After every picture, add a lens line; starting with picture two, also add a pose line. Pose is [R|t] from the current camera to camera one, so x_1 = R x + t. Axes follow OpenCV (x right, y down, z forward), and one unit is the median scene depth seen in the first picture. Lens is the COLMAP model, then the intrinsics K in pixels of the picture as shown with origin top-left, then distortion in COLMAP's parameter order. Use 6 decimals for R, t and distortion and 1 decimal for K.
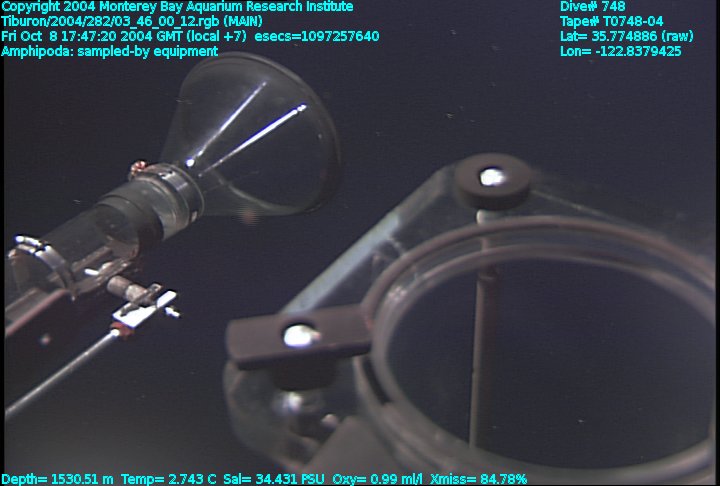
lens RADIAL K [[990.9, 0, 360.0], [0, 990.9, 243.0], [0, 0, 1]] dist [-0.010284, -0.010129]
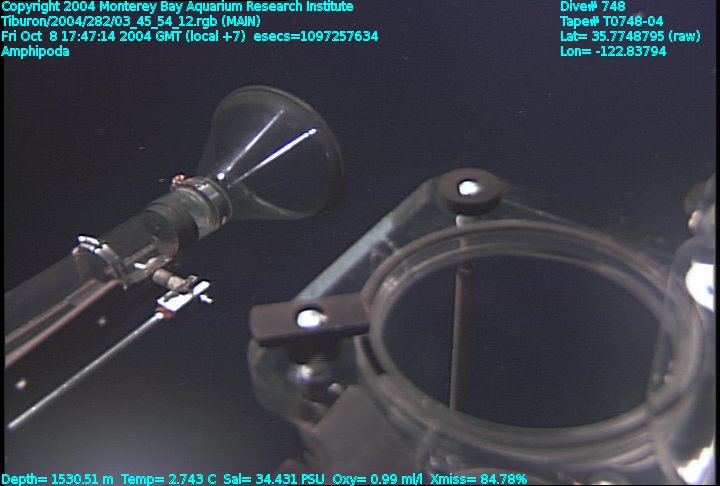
lens RADIAL K [[990.9, 0, 360.0], [0, 990.9, 243.0], [0, 0, 1]] dist [-0.010284, -0.010129]
pose [[0.999999, 0.000184, 0.001028, -0.001267], [-0.000184, 1.000000, -0.000208, 0.001368], [-0.001028, 0.000208, 0.999999, -0.219447]]
